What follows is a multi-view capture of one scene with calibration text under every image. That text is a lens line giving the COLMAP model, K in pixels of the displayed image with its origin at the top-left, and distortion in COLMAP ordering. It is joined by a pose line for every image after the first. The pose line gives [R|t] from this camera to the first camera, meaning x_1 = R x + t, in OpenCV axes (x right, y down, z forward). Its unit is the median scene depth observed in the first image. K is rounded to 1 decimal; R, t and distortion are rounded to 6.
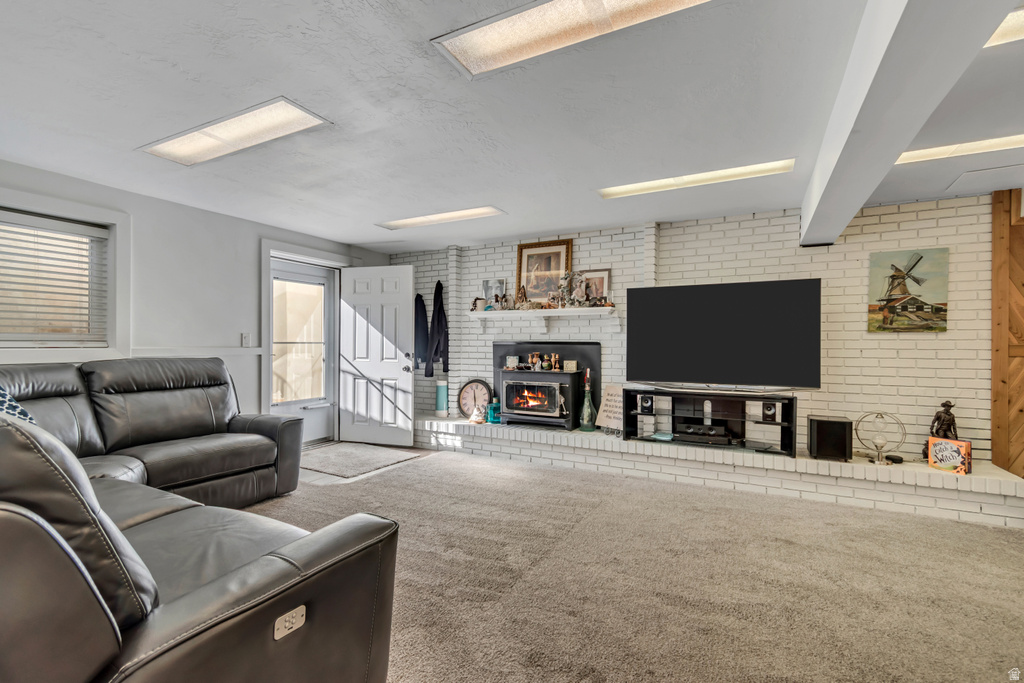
lens RADIAL K [[457.3, 0, 514.7], [0, 457.3, 342.5], [0, 0, 1]] dist [0.002098, 0.000005]
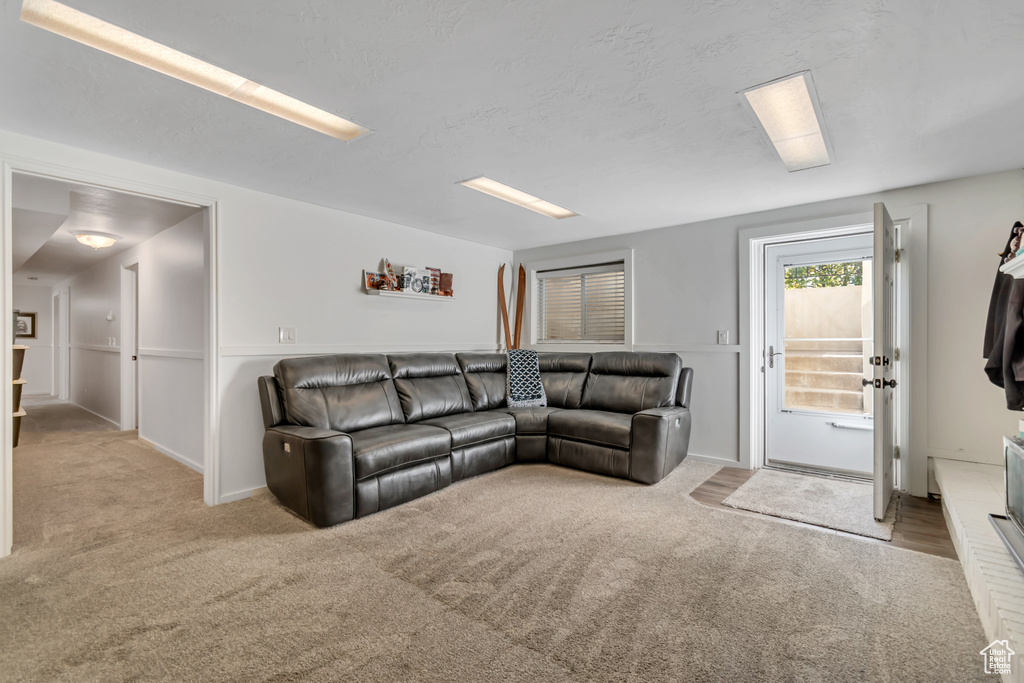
lens RADIAL K [[457.3, 0, 514.7], [0, 457.3, 342.5], [0, 0, 1]] dist [0.002098, 0.000005]
pose [[-0.197309, -0.001425, -0.980340, 0.589040], [0.000994, 0.999998, -0.001653, 0.007729], [0.980341, -0.001301, -0.197308, 0.905936]]
